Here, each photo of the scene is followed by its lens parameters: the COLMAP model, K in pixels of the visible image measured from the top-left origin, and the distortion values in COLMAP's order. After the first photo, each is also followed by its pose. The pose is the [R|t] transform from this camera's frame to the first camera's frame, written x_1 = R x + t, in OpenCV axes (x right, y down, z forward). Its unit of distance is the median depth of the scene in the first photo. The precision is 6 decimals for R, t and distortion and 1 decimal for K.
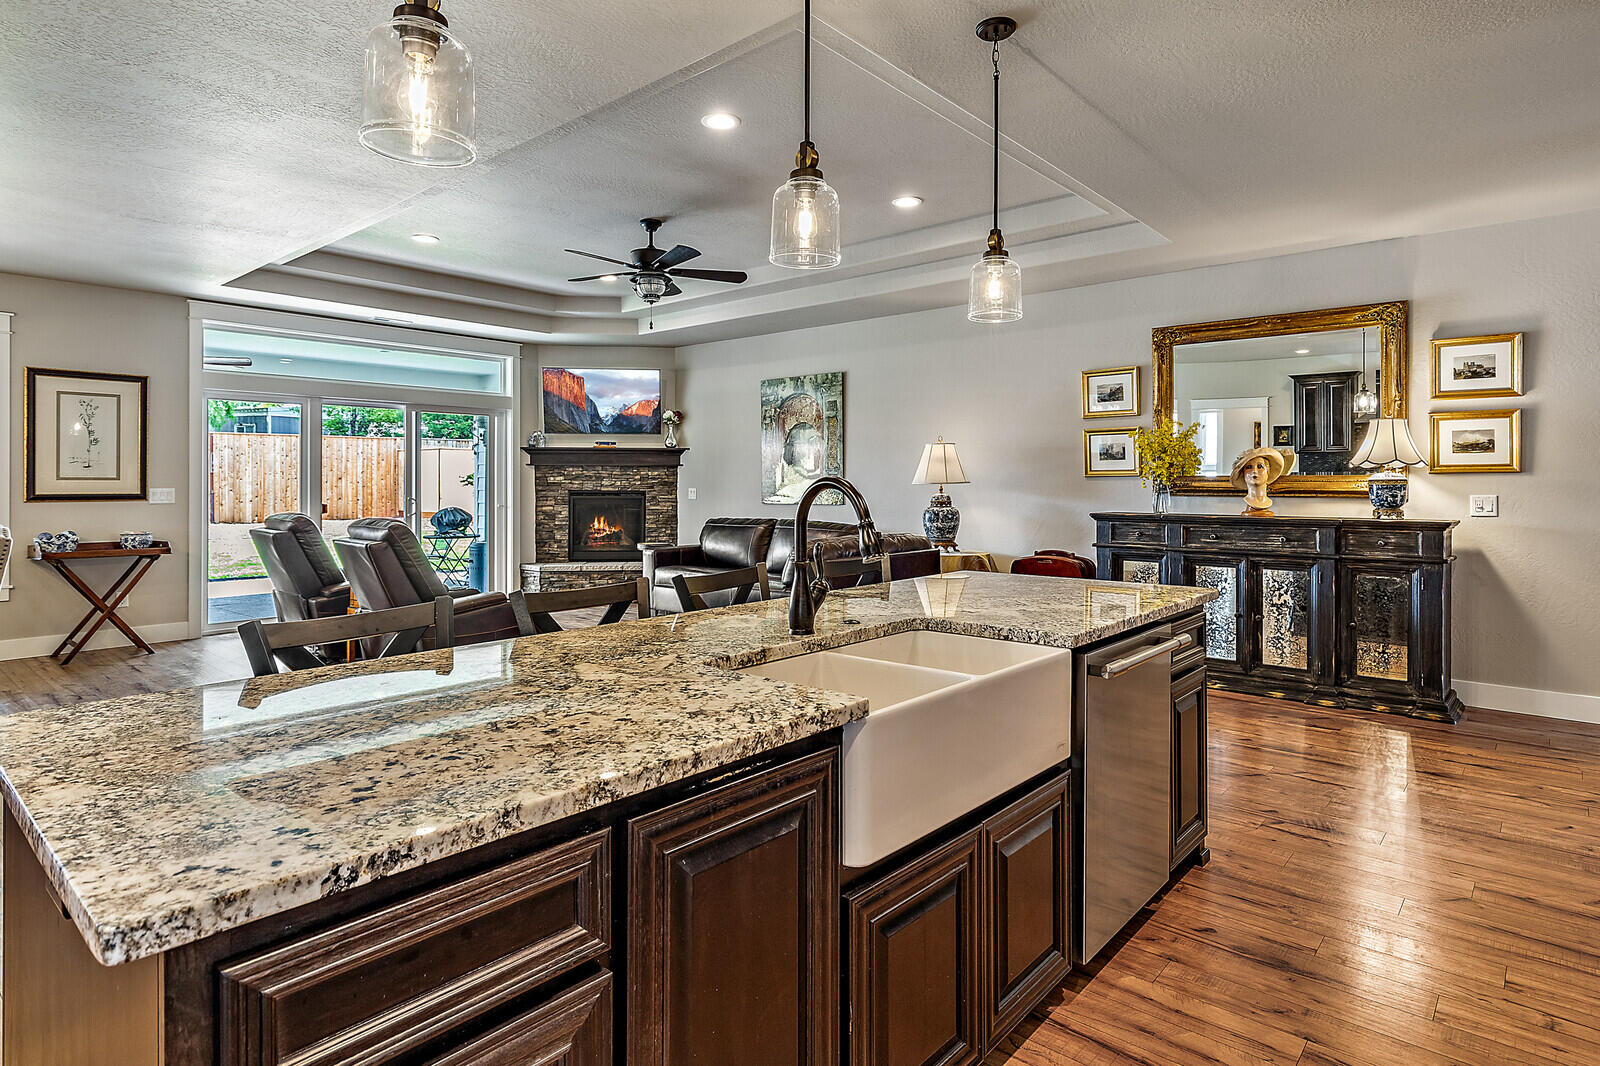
lens RADIAL K [[868.6, 0, 803.3], [0, 868.6, 485.4], [0, 0, 1]] dist [0.002609, -0.000669]
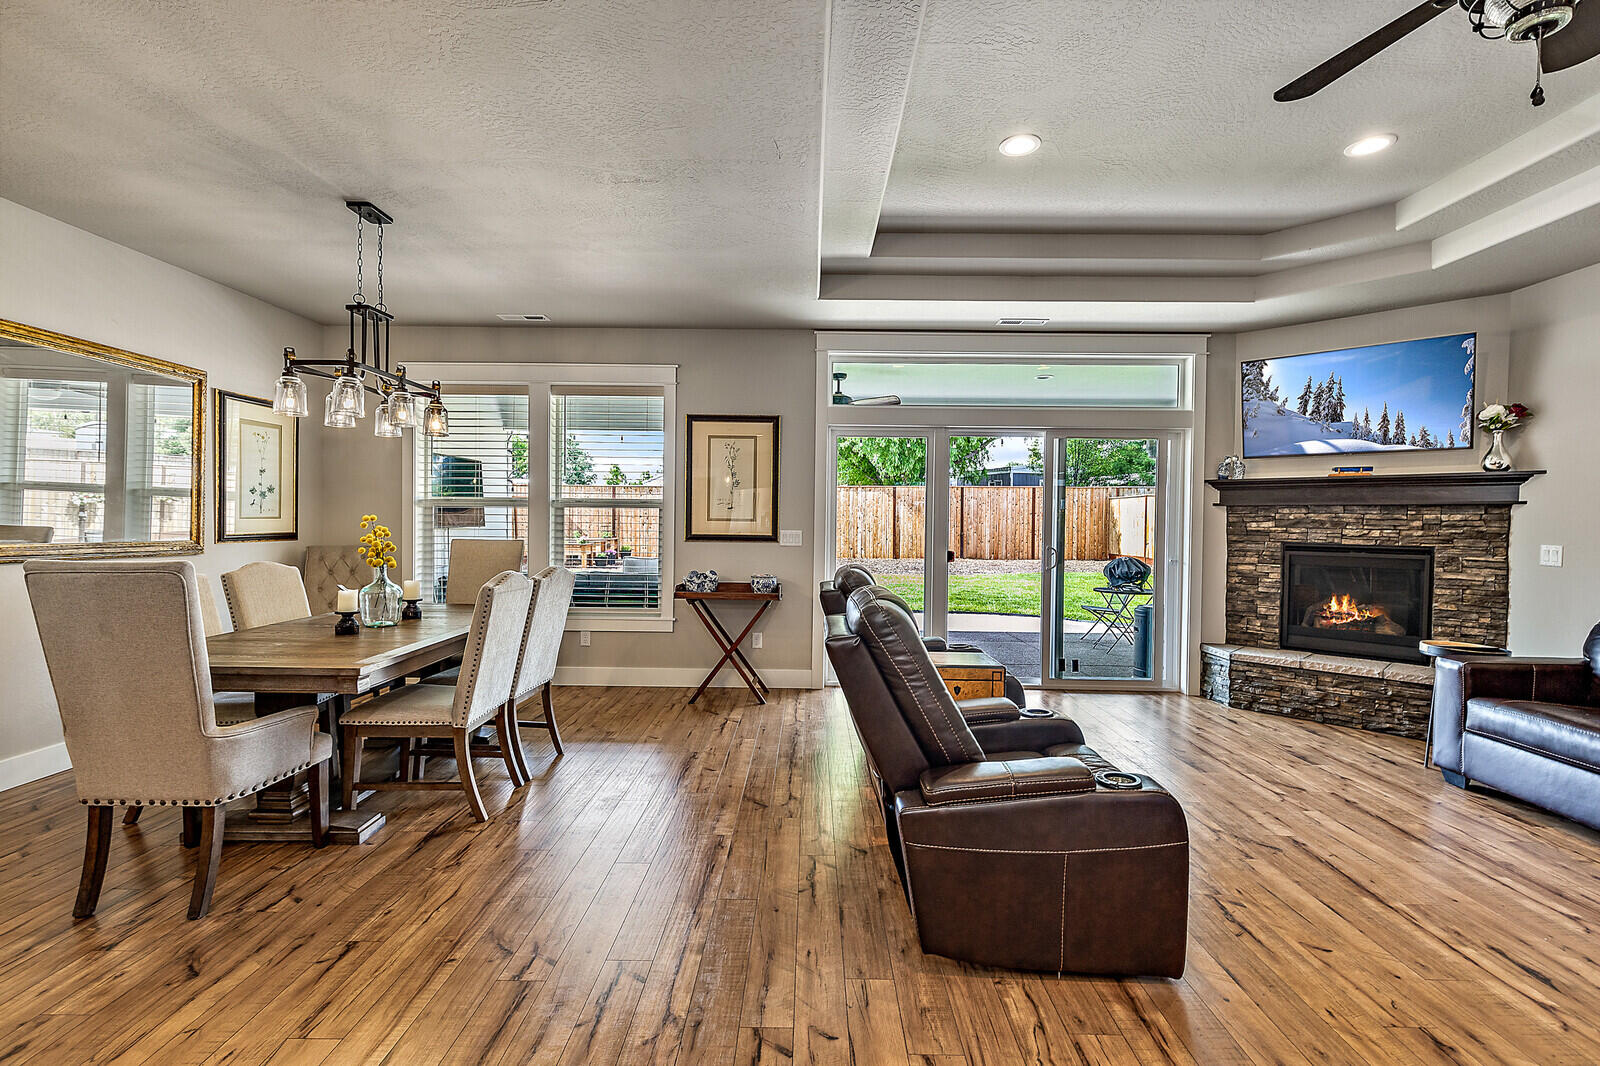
lens RADIAL K [[725.9, 0, 805.1], [0, 725.9, 524.3], [0, 0, 1]] dist [0.009540, -0.001975]
pose [[0.649523, 0.008756, -0.760292, -0.114254], [-0.015196, 0.999883, -0.001467, -0.002516], [0.760190, 0.012506, 0.649580, 0.492159]]
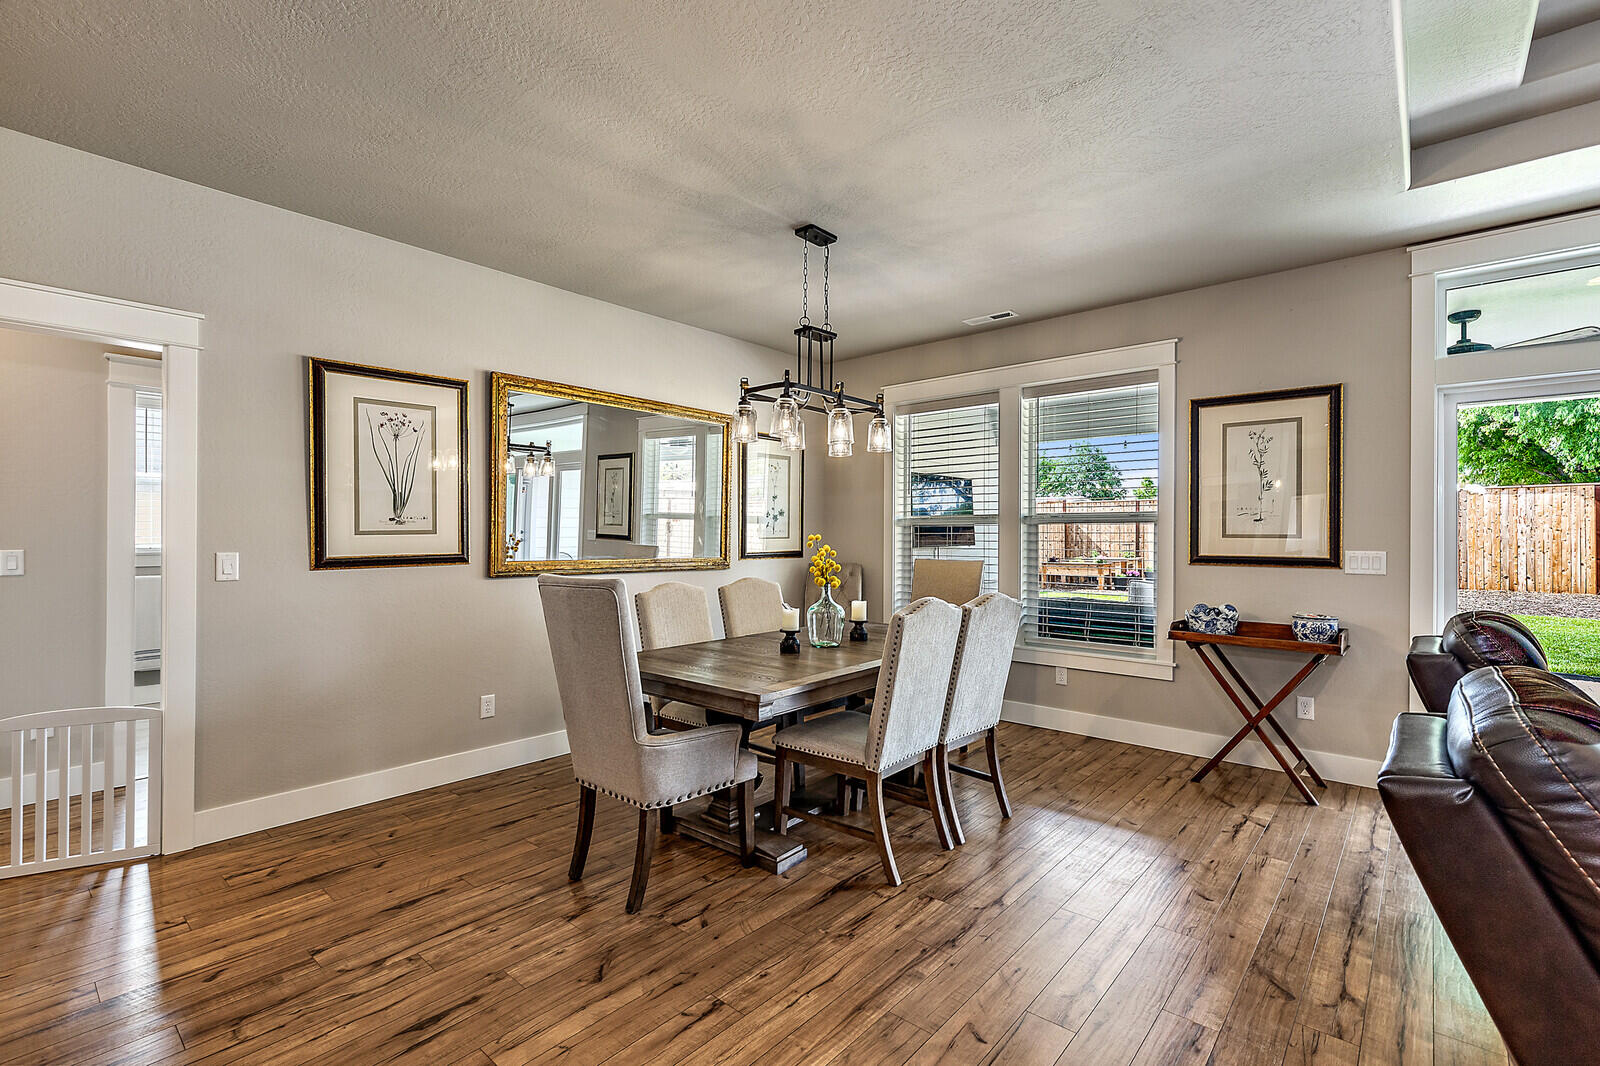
lens RADIAL K [[725.9, 0, 799.0], [0, 725.9, 531.4], [0, 0, 1]] dist [0.009540, -0.001975]
pose [[-0.003005, -0.007165, -0.999970, -0.191495], [-0.009395, 0.999930, -0.007137, -0.003622], [0.999951, 0.009374, -0.003072, 0.583229]]
